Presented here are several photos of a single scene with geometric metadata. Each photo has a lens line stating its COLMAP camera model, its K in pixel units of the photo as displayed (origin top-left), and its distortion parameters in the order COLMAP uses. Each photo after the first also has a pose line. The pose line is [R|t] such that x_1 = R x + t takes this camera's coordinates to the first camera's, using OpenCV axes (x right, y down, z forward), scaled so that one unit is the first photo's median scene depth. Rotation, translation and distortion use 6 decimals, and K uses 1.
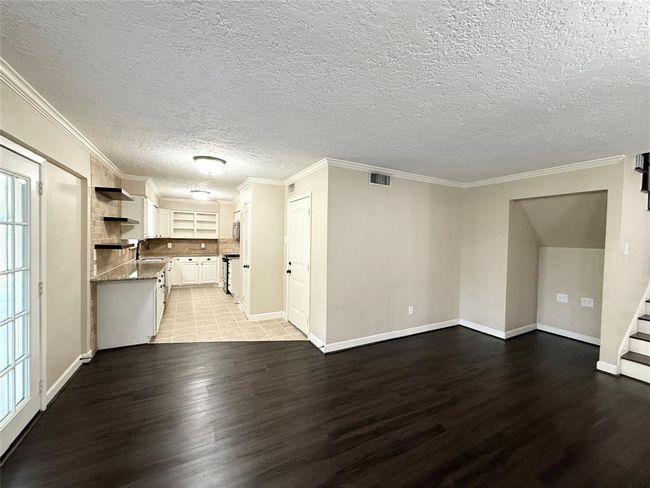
lens RADIAL K [[260.2, 0, 323.1], [0, 260.2, 243.4], [0, 0, 1]] dist [0.000040, 0.000431]
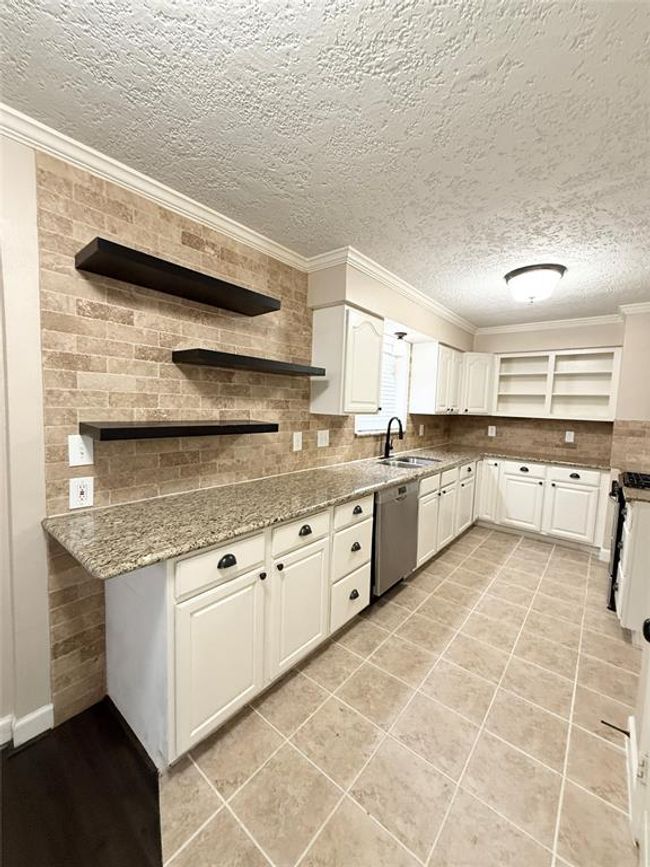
lens RADIAL K [[343.9, 0, 324.1], [0, 343.9, 432.6], [0, 0, 1]] dist [-0.001619, -0.000214]
pose [[0.385189, 0.071739, -0.920045, -0.240190], [-0.047549, 0.997192, 0.057847, -0.020994], [0.921612, 0.021466, 0.387519, 0.877543]]
